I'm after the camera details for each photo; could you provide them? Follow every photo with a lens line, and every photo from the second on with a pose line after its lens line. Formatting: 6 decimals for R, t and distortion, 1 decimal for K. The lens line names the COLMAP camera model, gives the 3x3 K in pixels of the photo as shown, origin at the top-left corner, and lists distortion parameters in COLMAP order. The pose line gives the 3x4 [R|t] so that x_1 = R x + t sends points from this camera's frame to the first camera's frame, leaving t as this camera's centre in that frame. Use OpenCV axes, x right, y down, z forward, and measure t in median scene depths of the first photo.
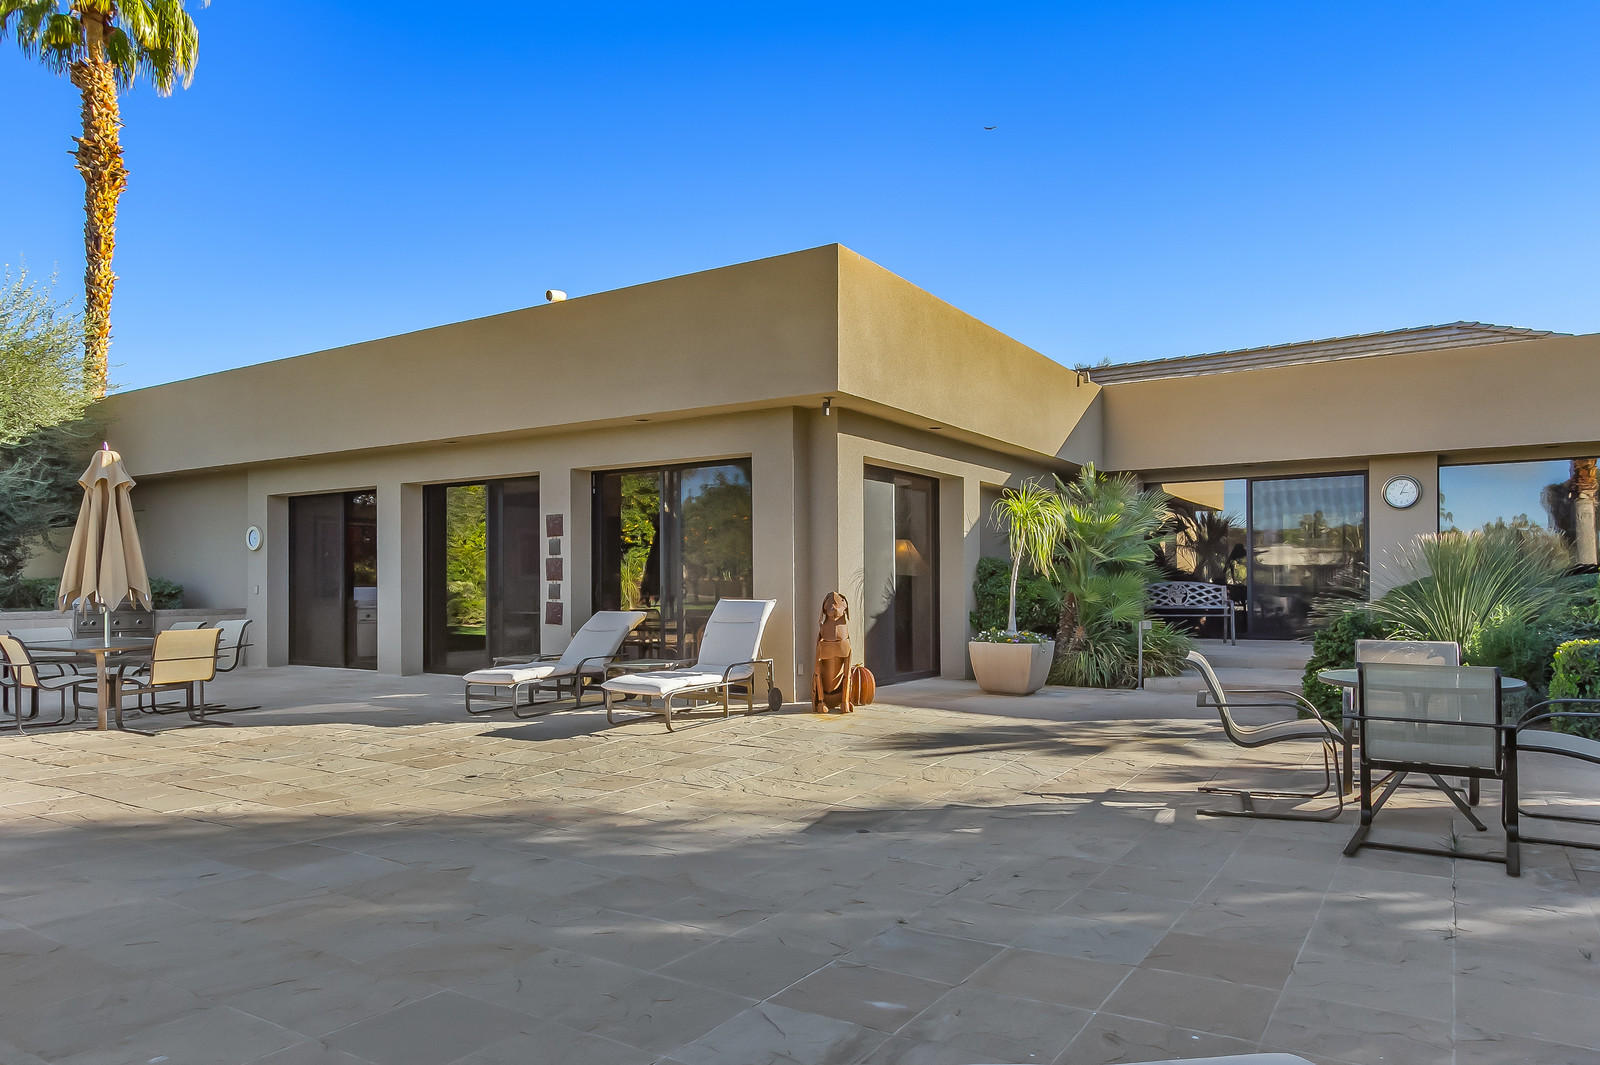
lens RADIAL K [[1036.9, 0, 800.4], [0, 1036.9, 584.9], [0, 0, 1]] dist [0.004464, 0.001167]
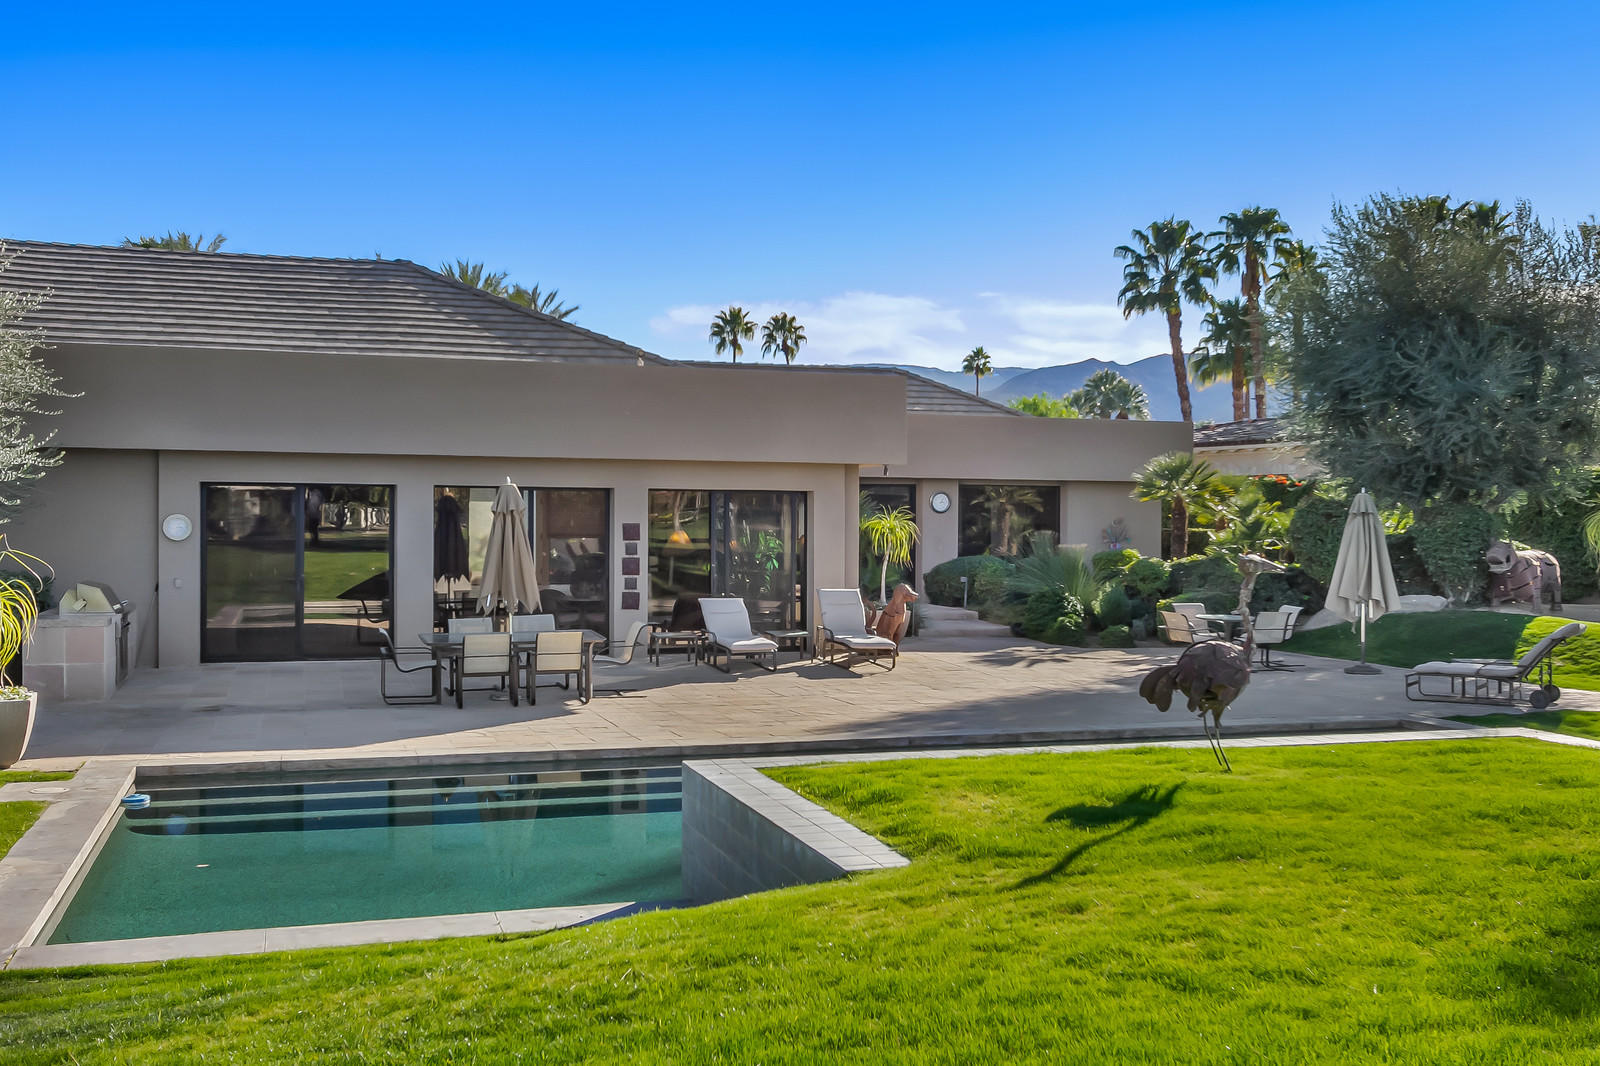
lens RADIAL K [[1579.1, 0, 800.9], [0, 1579.1, 612.8], [0, 0, 1]] dist [0.003244, -0.013723]
pose [[0.639803, -0.034662, 0.767757, -1.570538], [-0.004388, 0.998801, 0.048750, -0.052787], [-0.768527, -0.034559, 0.638884, -0.385474]]
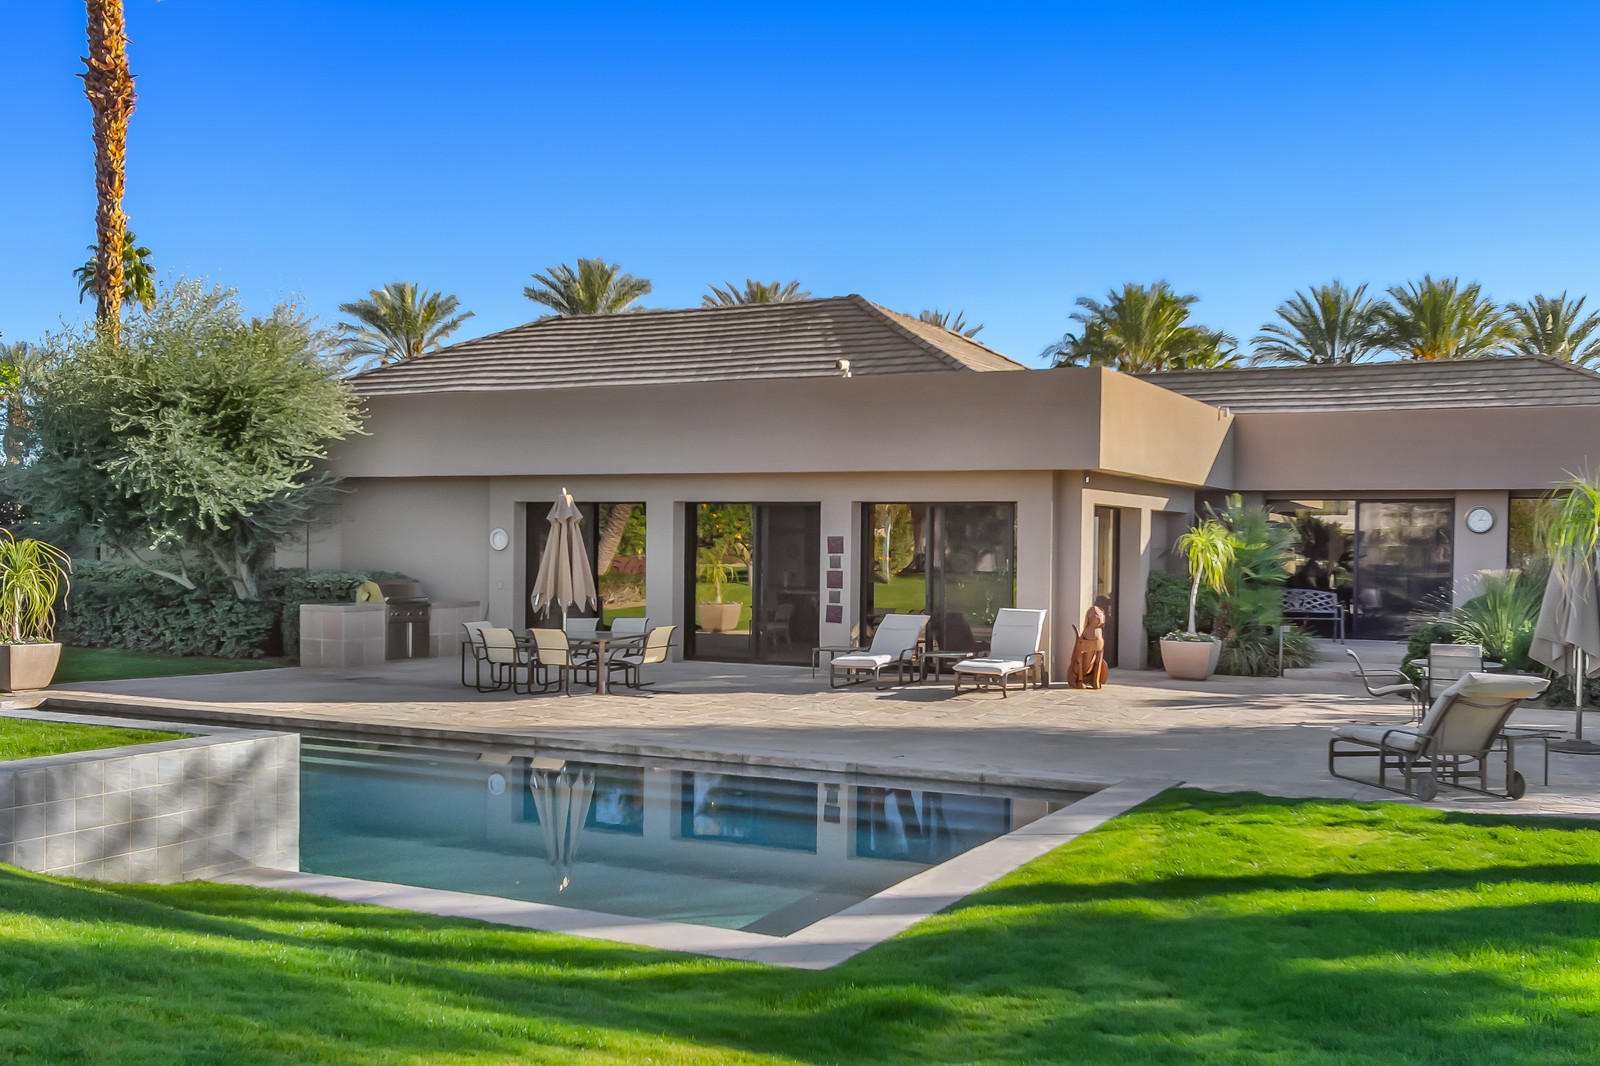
lens RADIAL K [[1579.1, 0, 800.9], [0, 1579.1, 612.8], [0, 0, 1]] dist [0.003244, -0.013723]
pose [[0.995458, 0.012211, 0.094420, -0.456626], [-0.016409, 0.998905, 0.043810, -0.057710], [-0.093782, -0.045160, 0.994568, -0.910120]]
